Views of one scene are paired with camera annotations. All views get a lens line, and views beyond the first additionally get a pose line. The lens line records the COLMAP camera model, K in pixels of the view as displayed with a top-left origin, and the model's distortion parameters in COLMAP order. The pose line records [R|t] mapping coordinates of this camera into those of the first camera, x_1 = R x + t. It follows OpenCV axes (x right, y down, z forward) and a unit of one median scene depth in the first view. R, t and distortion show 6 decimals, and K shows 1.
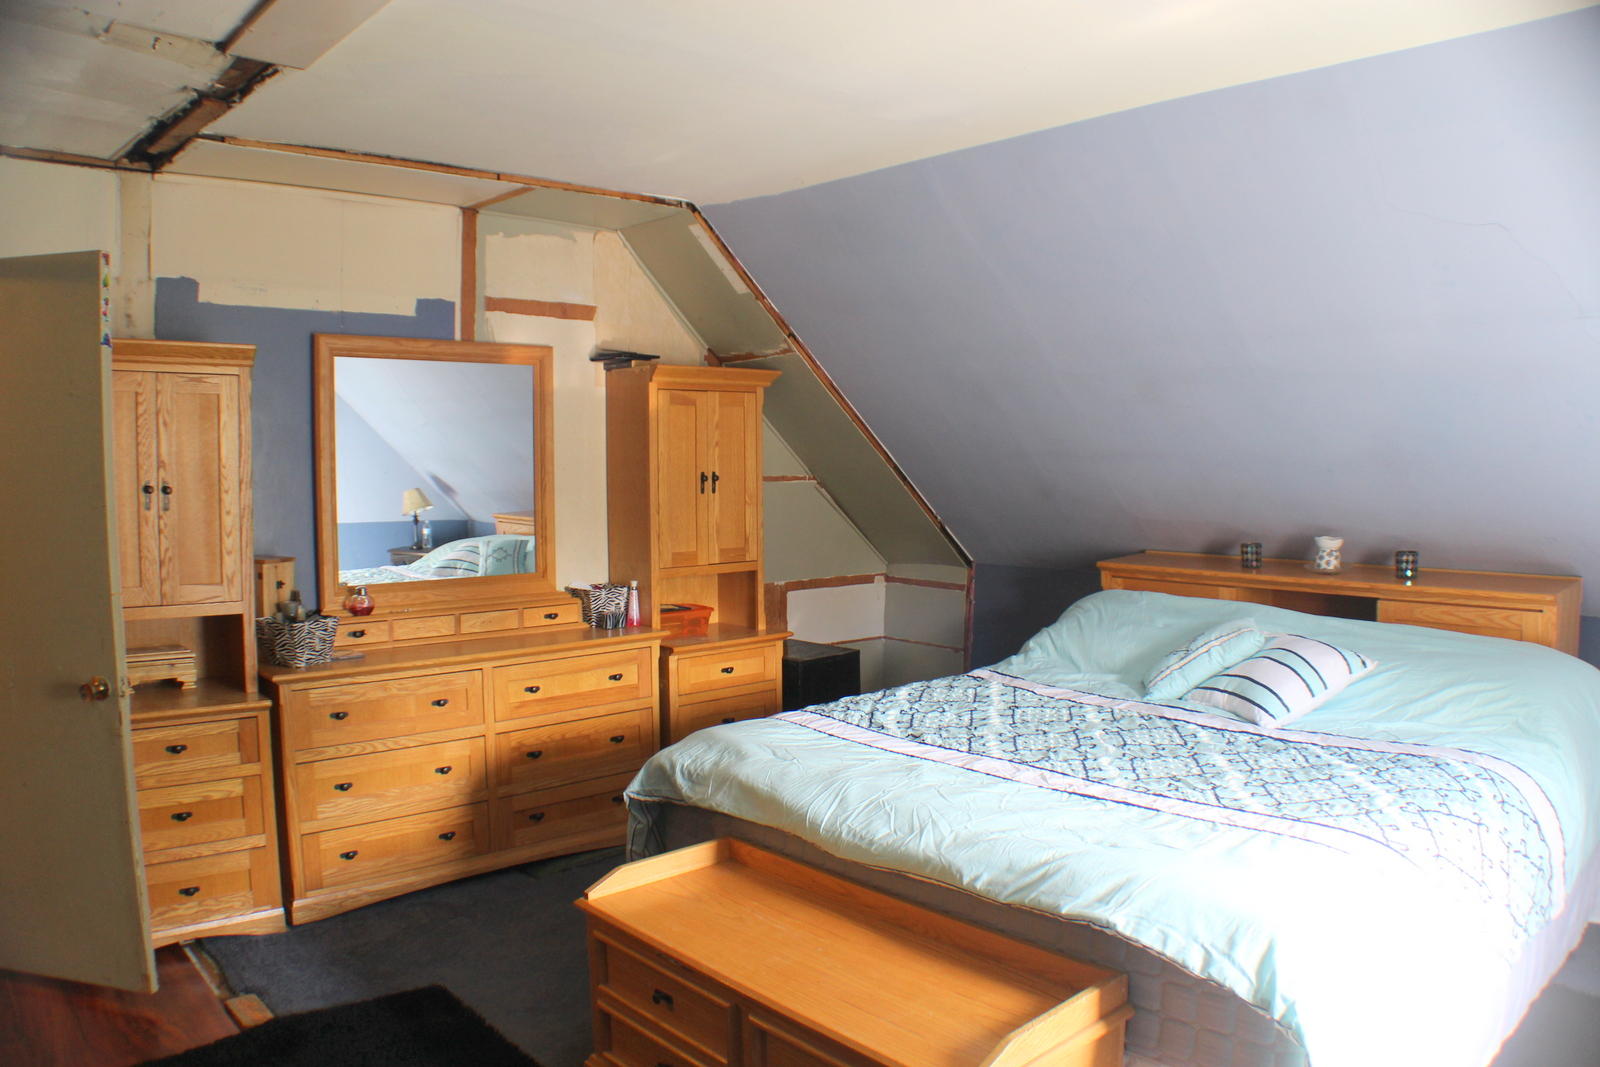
lens RADIAL K [[1140.5, 0, 800.0], [0, 1140.5, 533.5], [0, 0, 1]] dist [-0.220177, 0.112980]
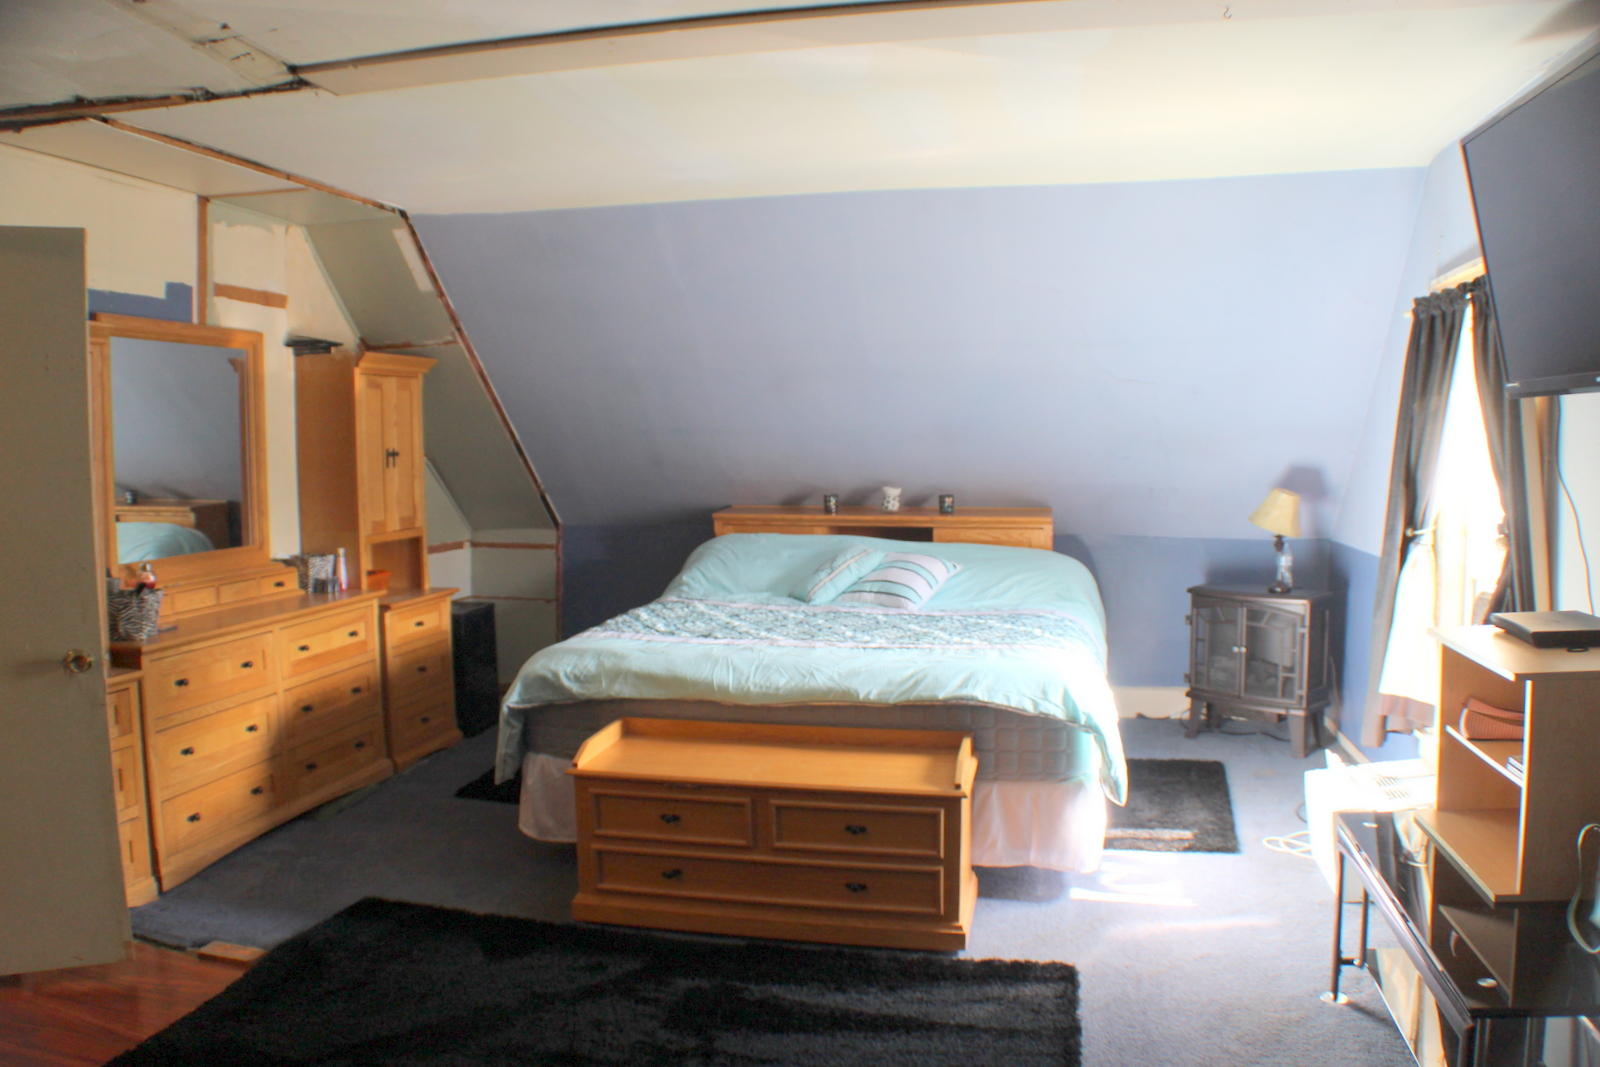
lens RADIAL K [[1140.5, 0, 800.0], [0, 1140.5, 533.5], [0, 0, 1]] dist [-0.220177, 0.112980]
pose [[0.824984, -0.049192, 0.563010, -0.411773], [0.040443, 0.998789, 0.028006, 0.016524], [-0.563706, -0.000335, 0.825975, -0.140943]]
